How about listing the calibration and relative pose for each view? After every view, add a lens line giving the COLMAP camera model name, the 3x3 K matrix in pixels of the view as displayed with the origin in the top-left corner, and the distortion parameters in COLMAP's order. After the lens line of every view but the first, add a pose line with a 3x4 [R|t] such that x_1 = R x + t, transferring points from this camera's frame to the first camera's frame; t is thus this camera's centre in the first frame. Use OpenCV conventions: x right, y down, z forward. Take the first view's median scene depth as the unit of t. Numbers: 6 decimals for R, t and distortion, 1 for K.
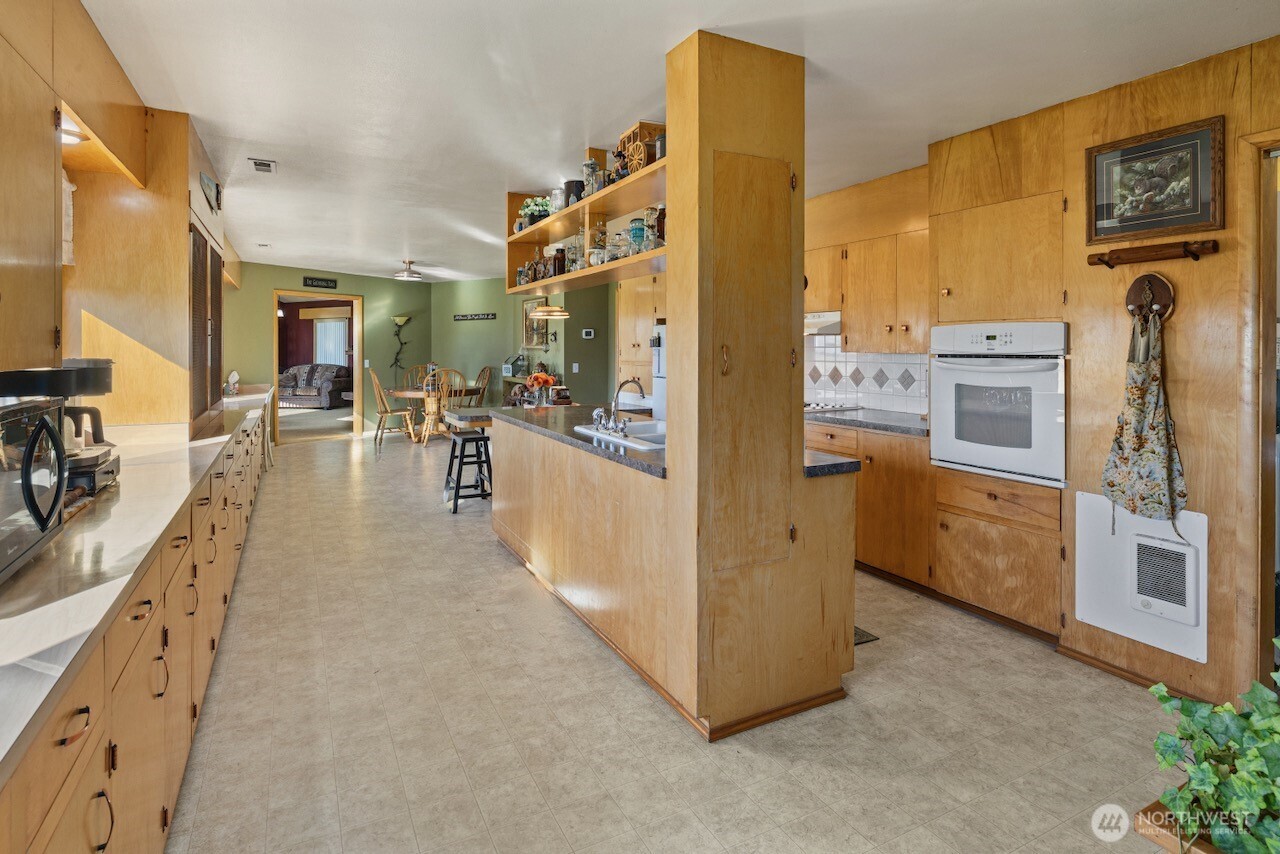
lens RADIAL K [[659.6, 0, 632.2], [0, 659.6, 346.4], [0, 0, 1]] dist [-0.001784, -0.002079]
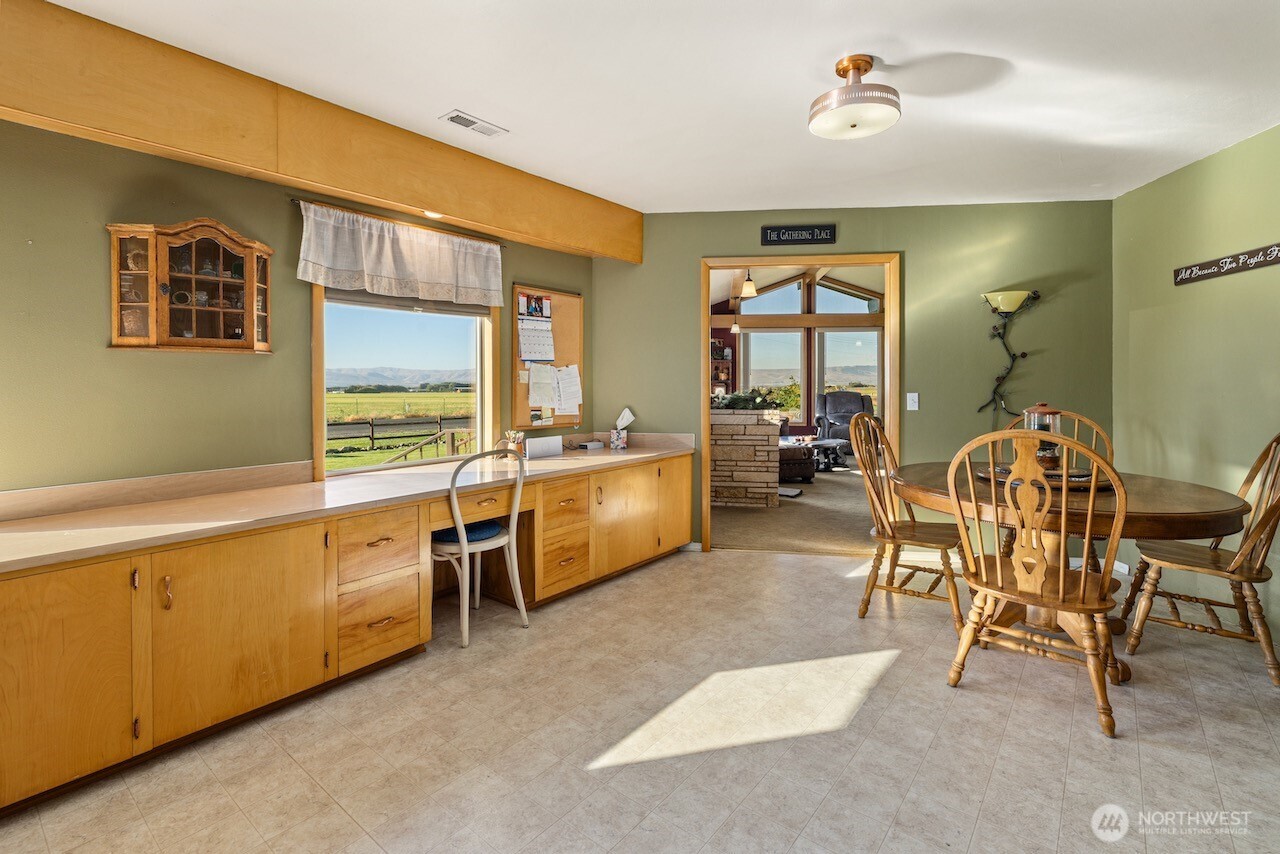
lens RADIAL K [[599.2, 0, 634.8], [0, 599.2, 381.3], [0, 0, 1]] dist [-0.005291, 0.000905]
pose [[0.413437, 0.001217, -0.910532, -0.282037], [-0.000314, 0.999999, 0.001193, 0.029992], [0.910533, -0.000207, 0.413437, 1.696273]]
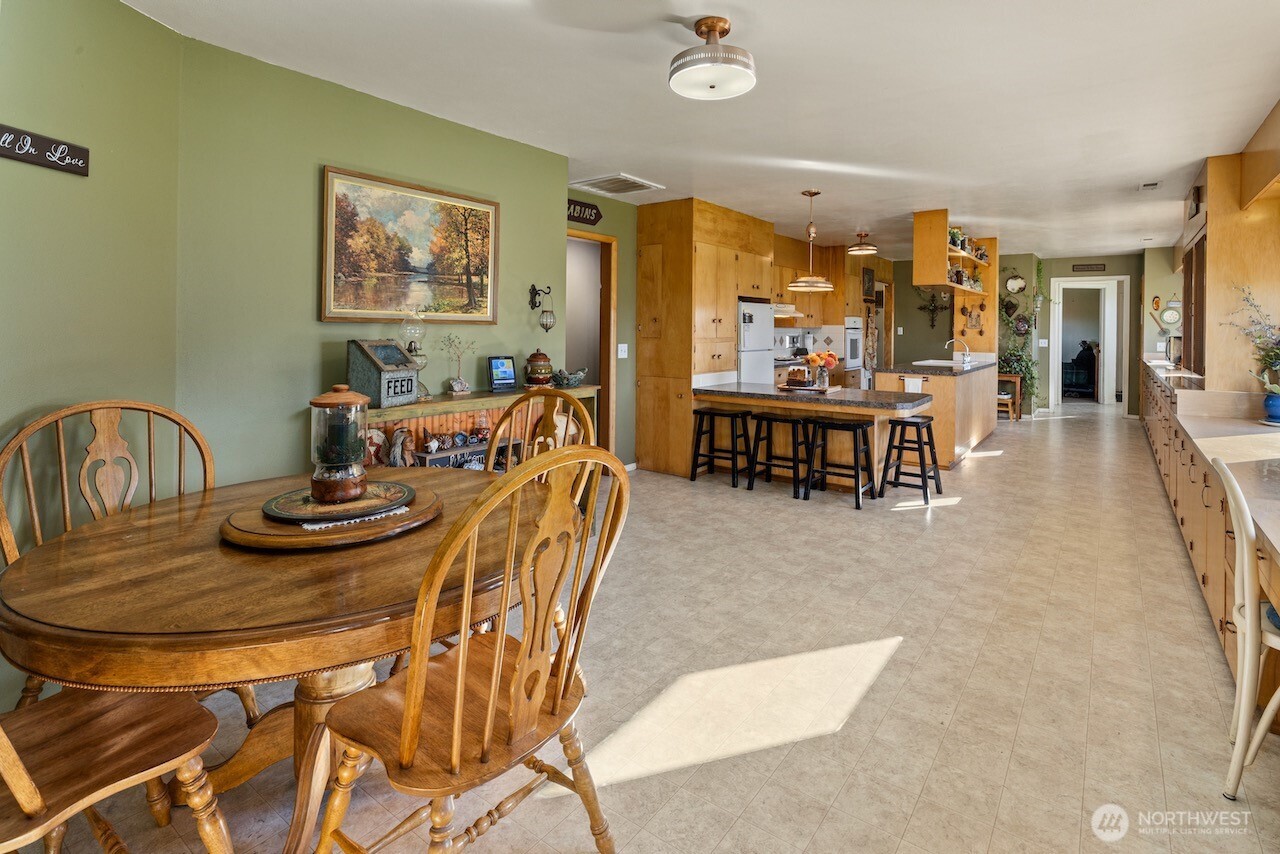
lens RADIAL K [[633.3, 0, 656.9], [0, 633.3, 342.1], [0, 0, 1]] dist [-0.006725, 0.000680]
pose [[-0.453651, -0.023712, 0.890864, -1.224509], [-0.007687, 0.999713, 0.022695, 0.014548], [-0.891147, 0.003448, -0.453703, 2.415265]]
